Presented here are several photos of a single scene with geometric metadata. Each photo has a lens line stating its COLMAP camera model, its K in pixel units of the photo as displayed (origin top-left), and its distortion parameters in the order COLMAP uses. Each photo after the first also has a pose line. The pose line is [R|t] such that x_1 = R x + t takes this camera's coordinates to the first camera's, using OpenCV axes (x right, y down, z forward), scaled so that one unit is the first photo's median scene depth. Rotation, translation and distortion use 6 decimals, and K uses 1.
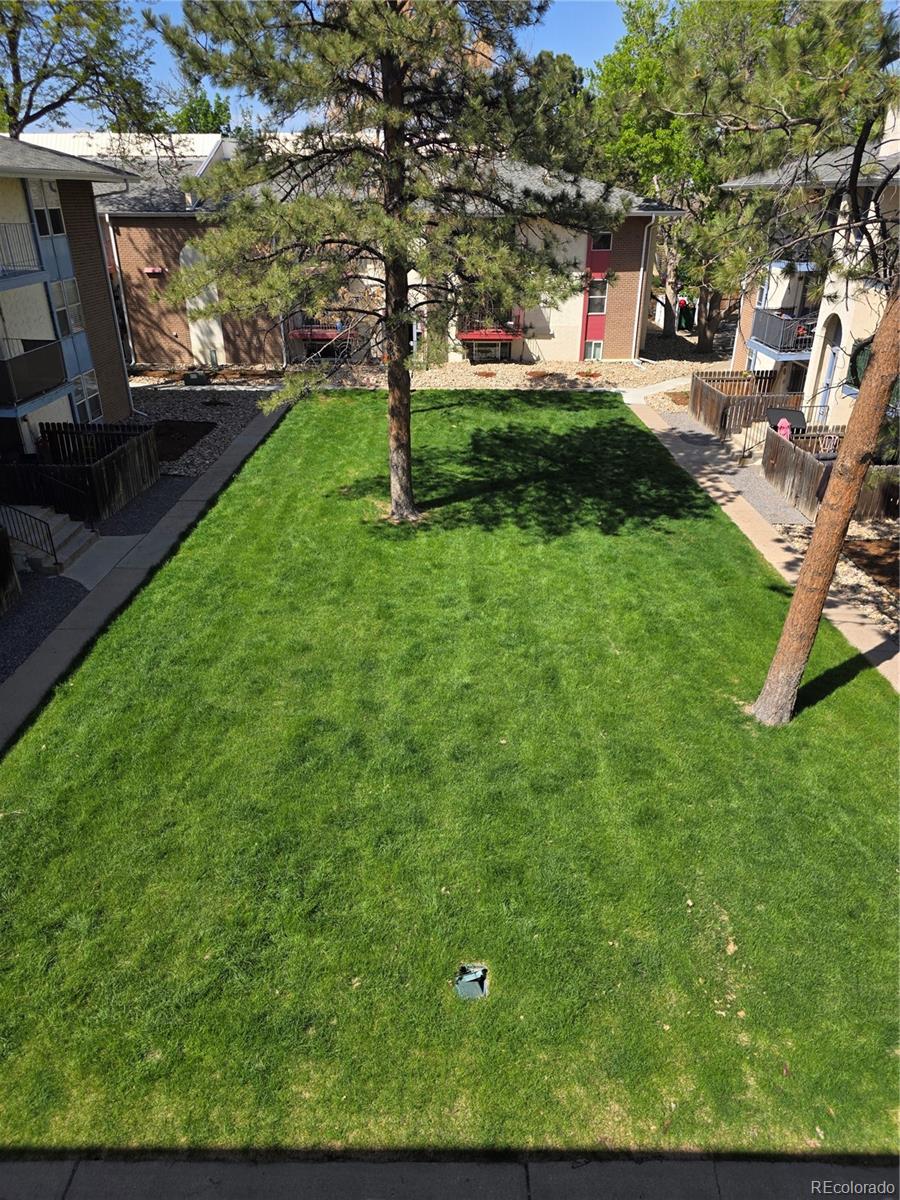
lens RADIAL K [[805.2, 0, 451.3], [0, 805.2, 596.5], [0, 0, 1]] dist [0.047777, -0.035541]
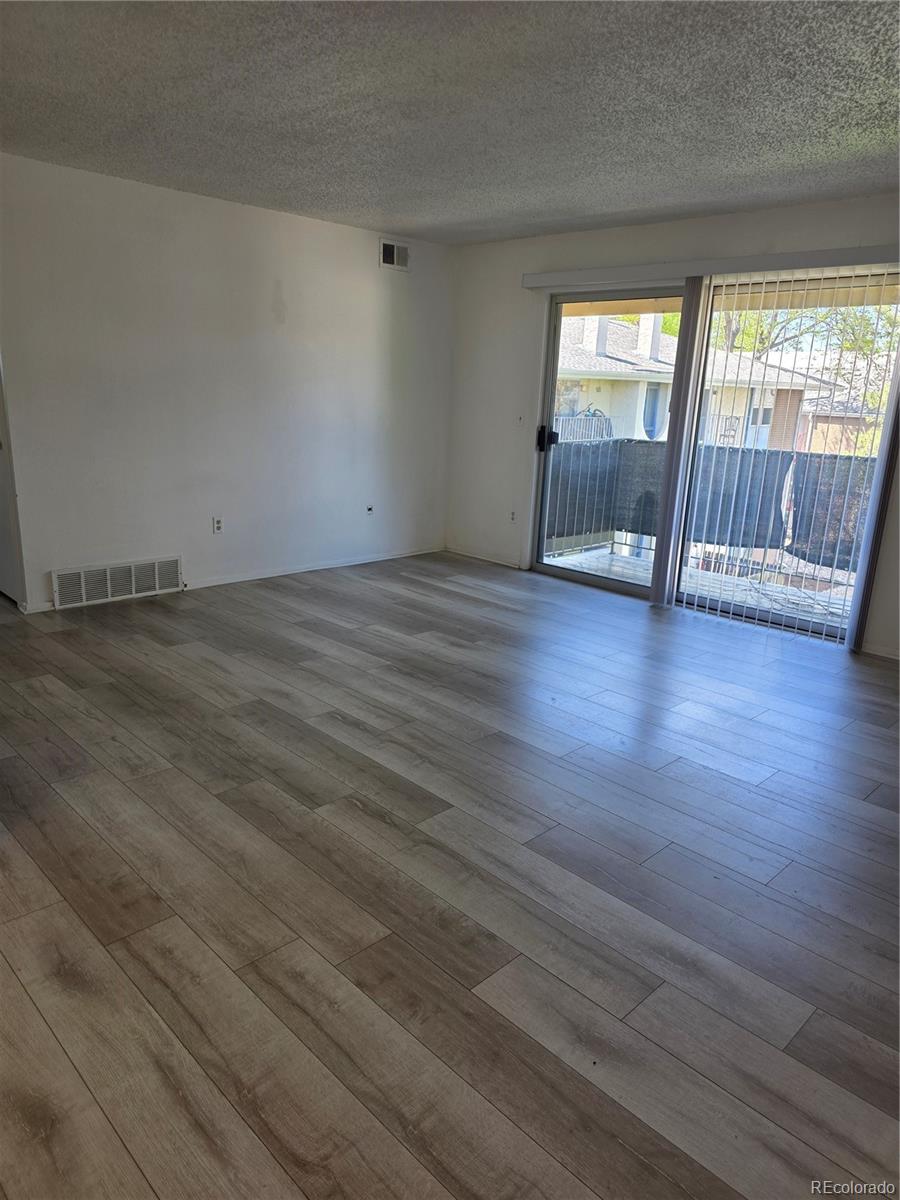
lens RADIAL K [[805.2, 0, 451.6], [0, 805.2, 606.6], [0, 0, 1]] dist [0.047777, -0.035541]
pose [[0.712861, 0.218579, -0.666373, 0.094035], [-0.347622, 0.935375, -0.065058, 0.090052], [0.609088, 0.278024, 0.742775, -0.198673]]
